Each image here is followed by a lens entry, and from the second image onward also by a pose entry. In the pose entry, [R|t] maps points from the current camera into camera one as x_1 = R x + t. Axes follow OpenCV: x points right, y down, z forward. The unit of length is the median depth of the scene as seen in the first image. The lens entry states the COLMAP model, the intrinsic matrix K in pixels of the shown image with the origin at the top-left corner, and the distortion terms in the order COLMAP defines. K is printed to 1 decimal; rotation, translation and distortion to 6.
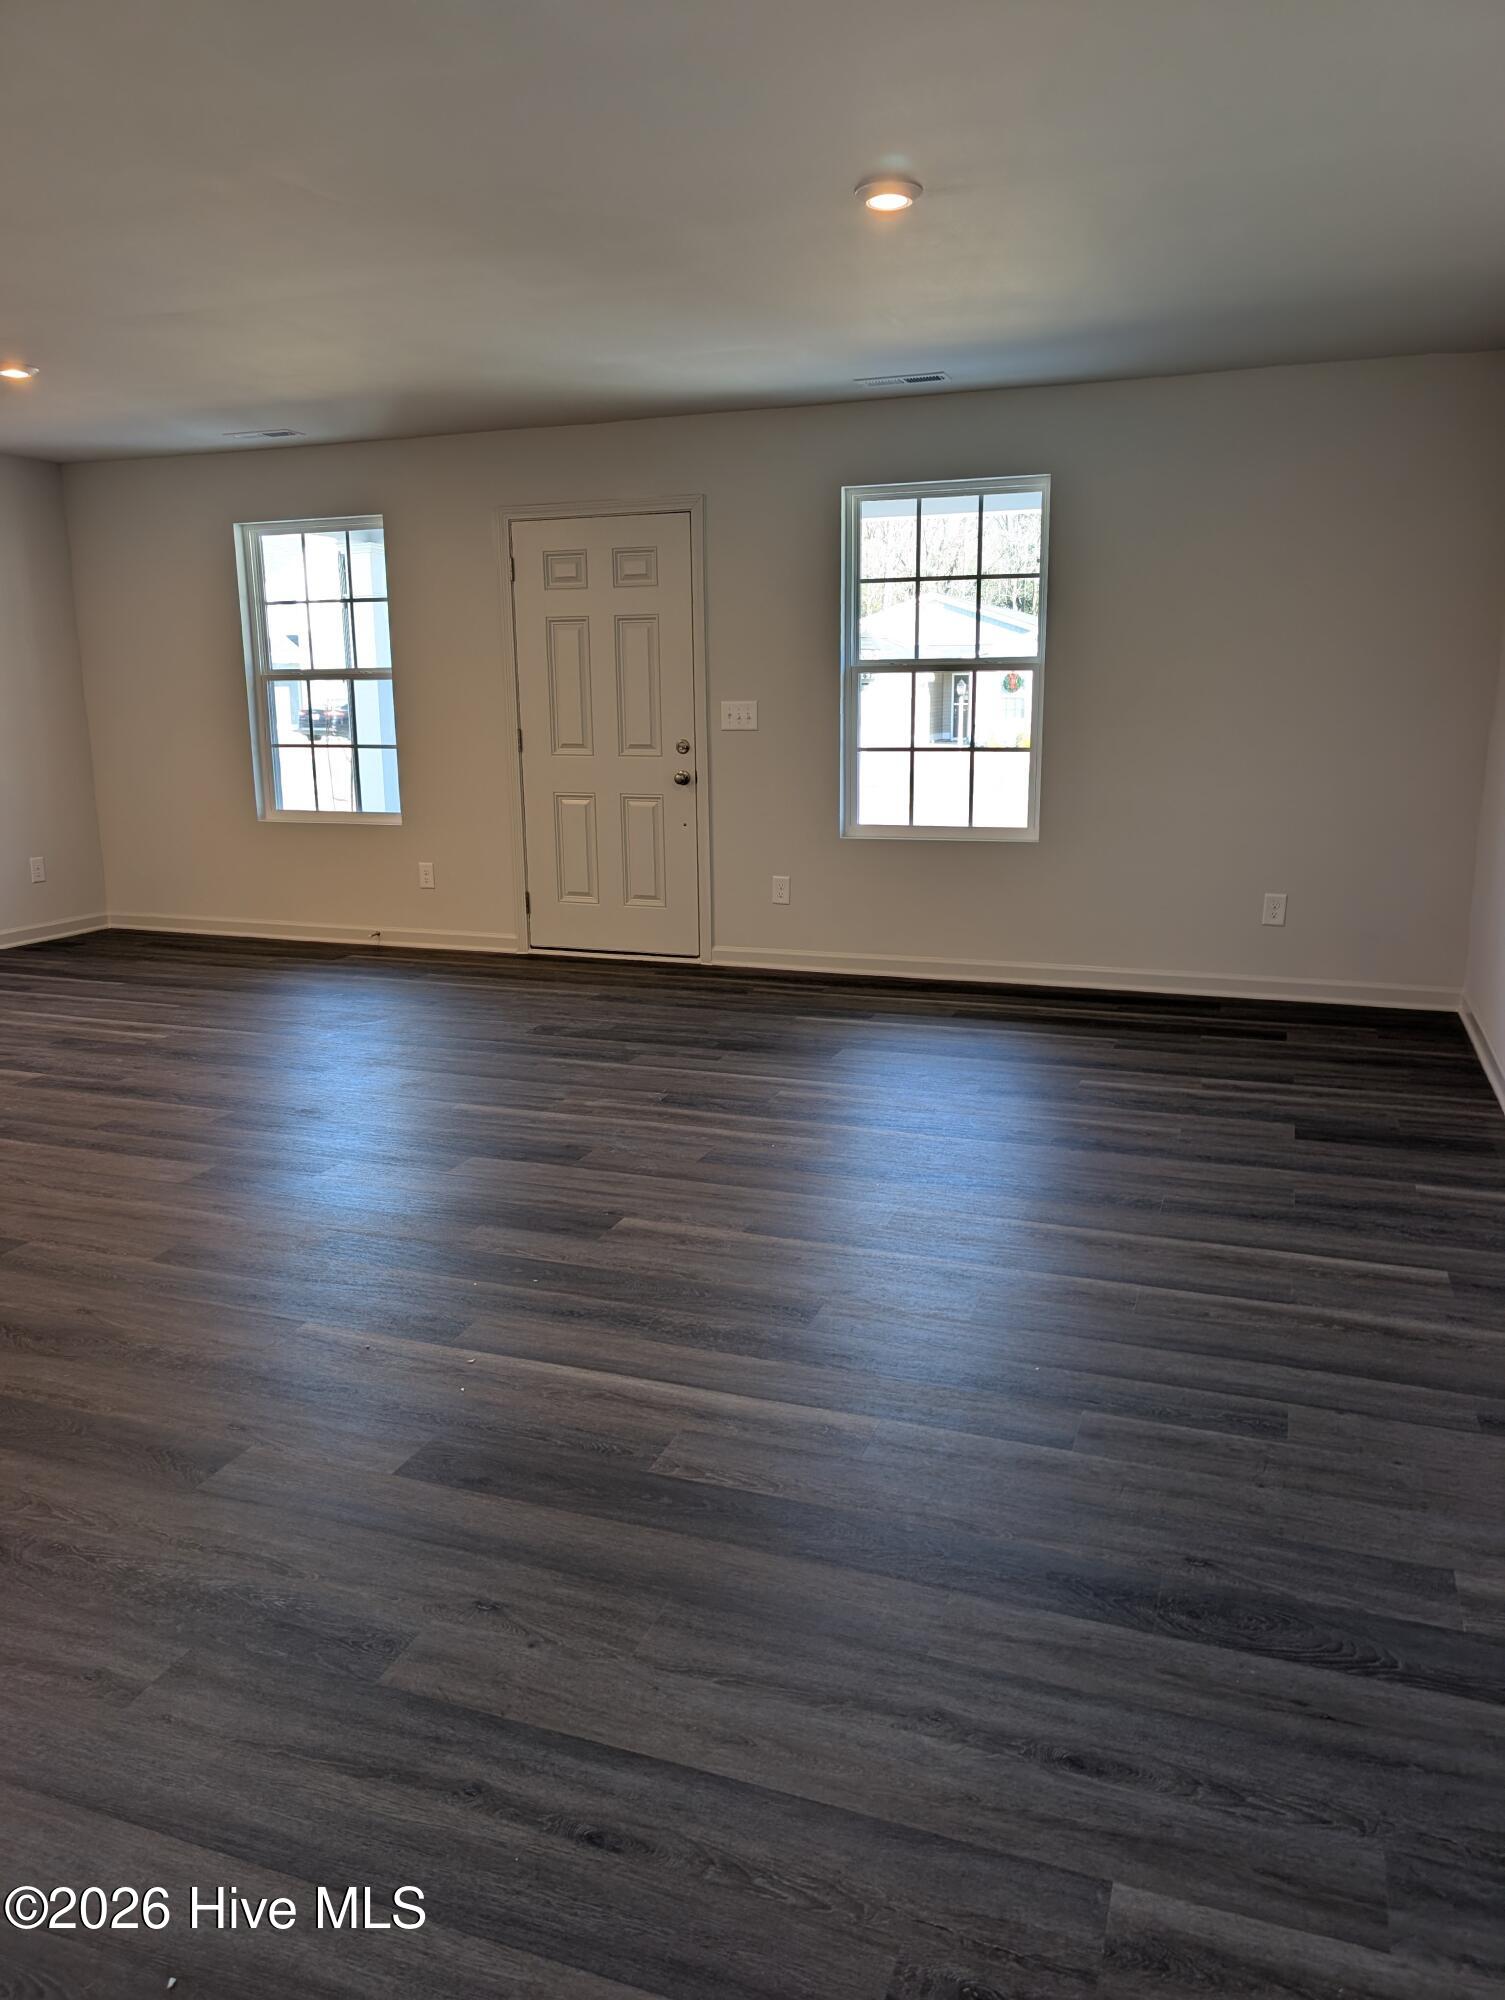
lens RADIAL K [[1390.9, 0, 752.5], [0, 1390.9, 1000.0], [0, 0, 1]] dist [0.001077, -0.000632]
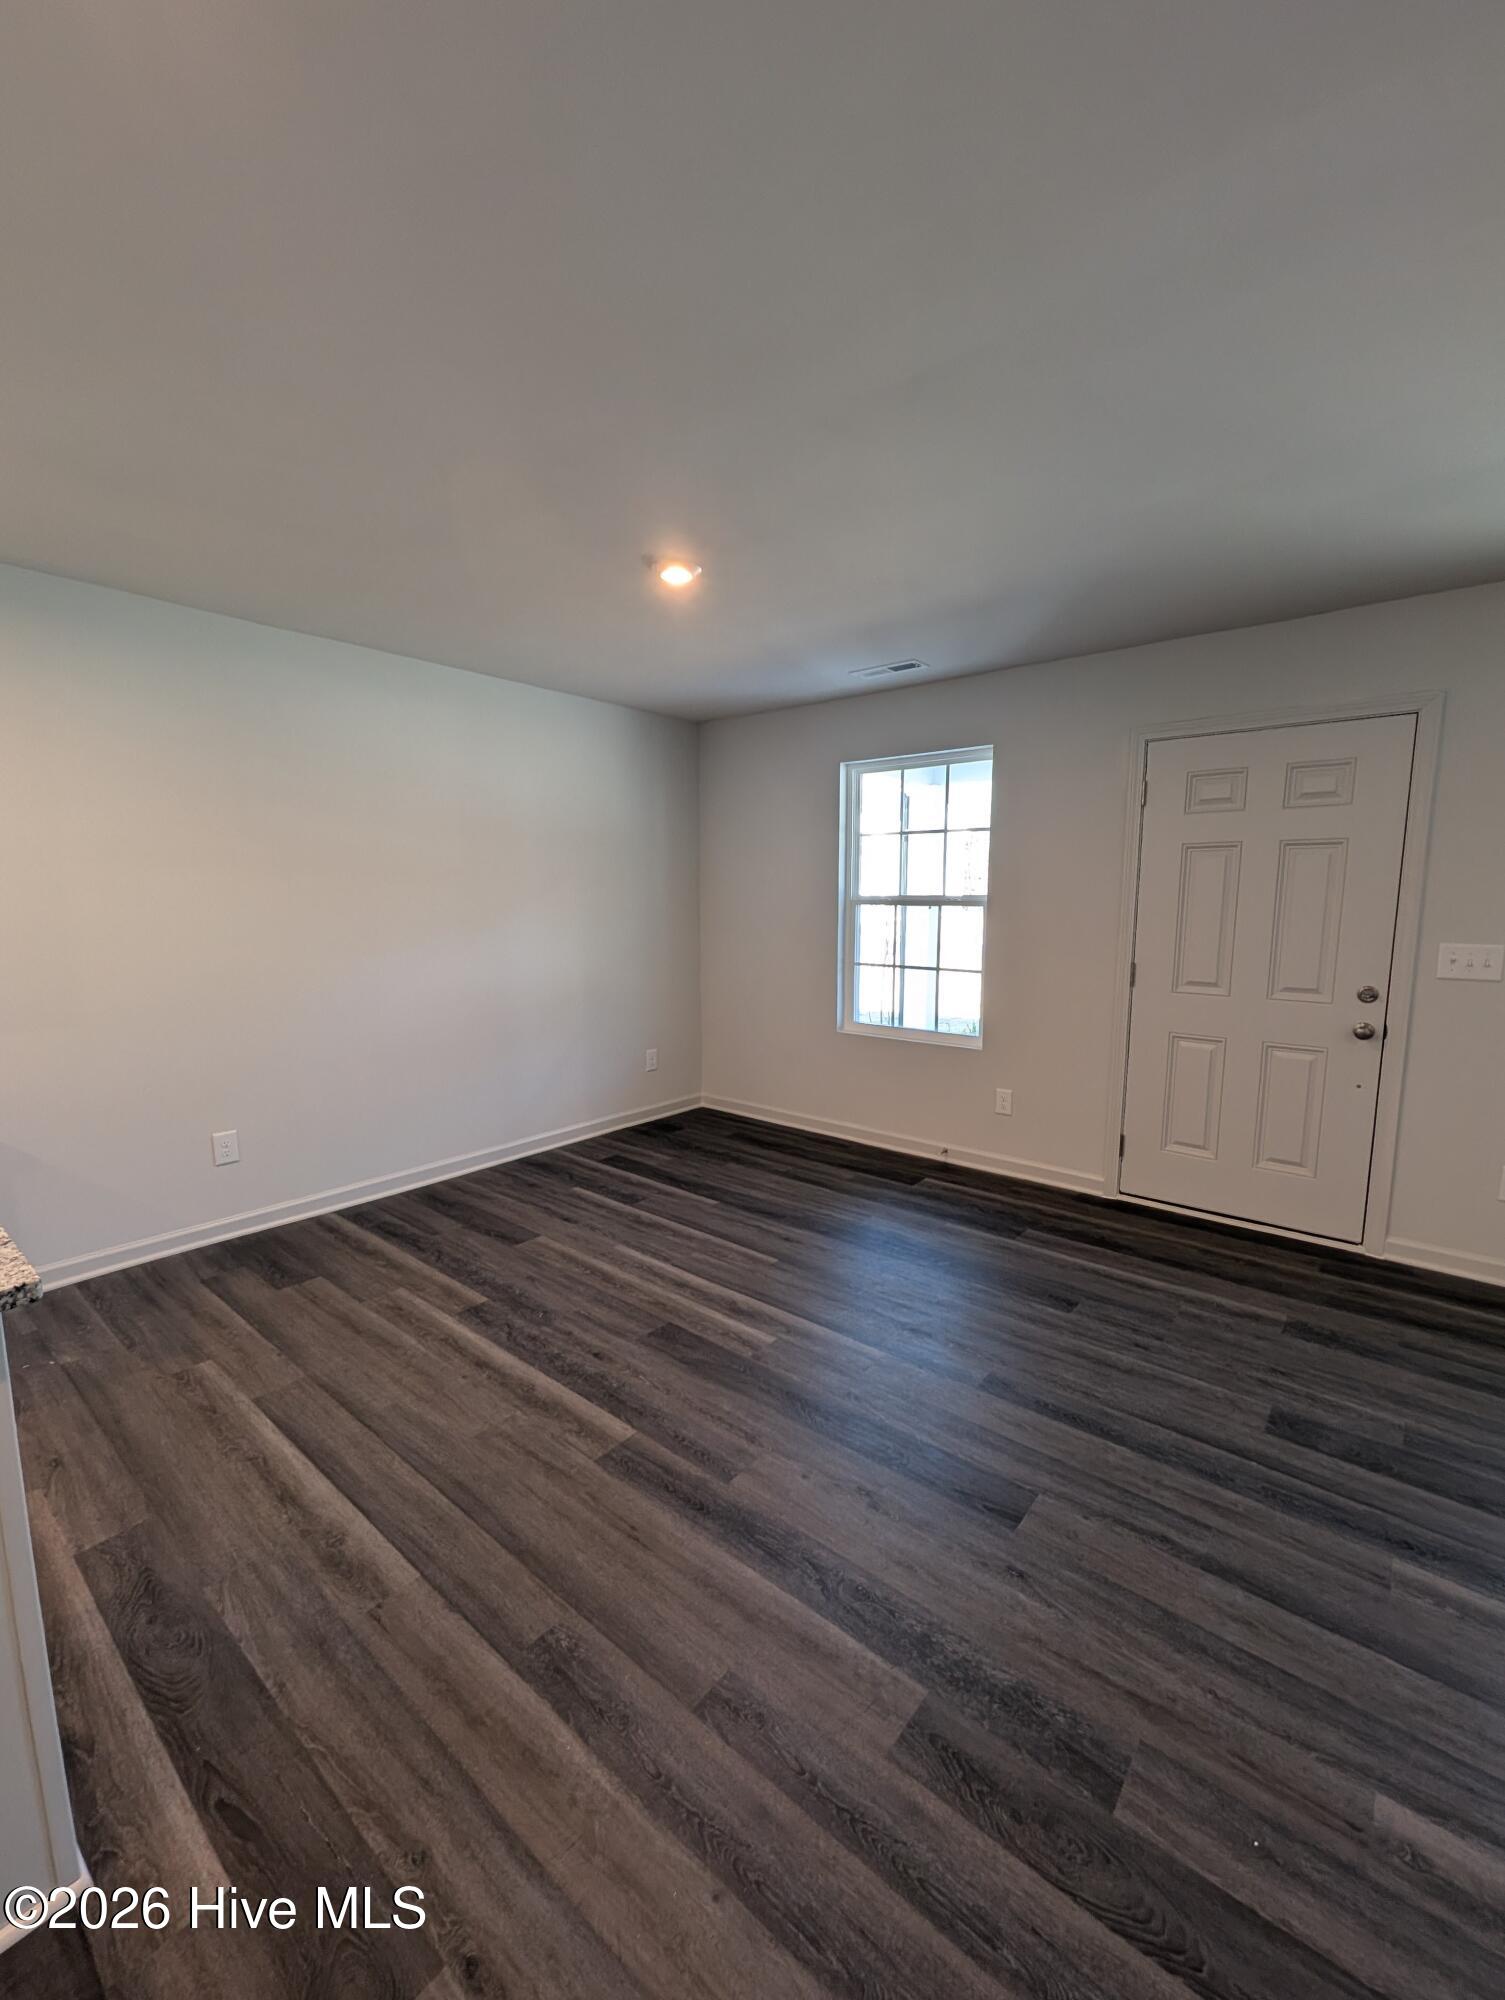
lens RADIAL K [[813.5, 0, 752.5], [0, 813.5, 1000.0], [0, 0, 1]] dist [0.000327, 0.000013]
pose [[0.938399, 0.048553, -0.342126, -0.213148], [-0.073468, 0.995477, -0.060238, -0.116722], [0.337654, 0.081662, 0.937721, 0.402040]]
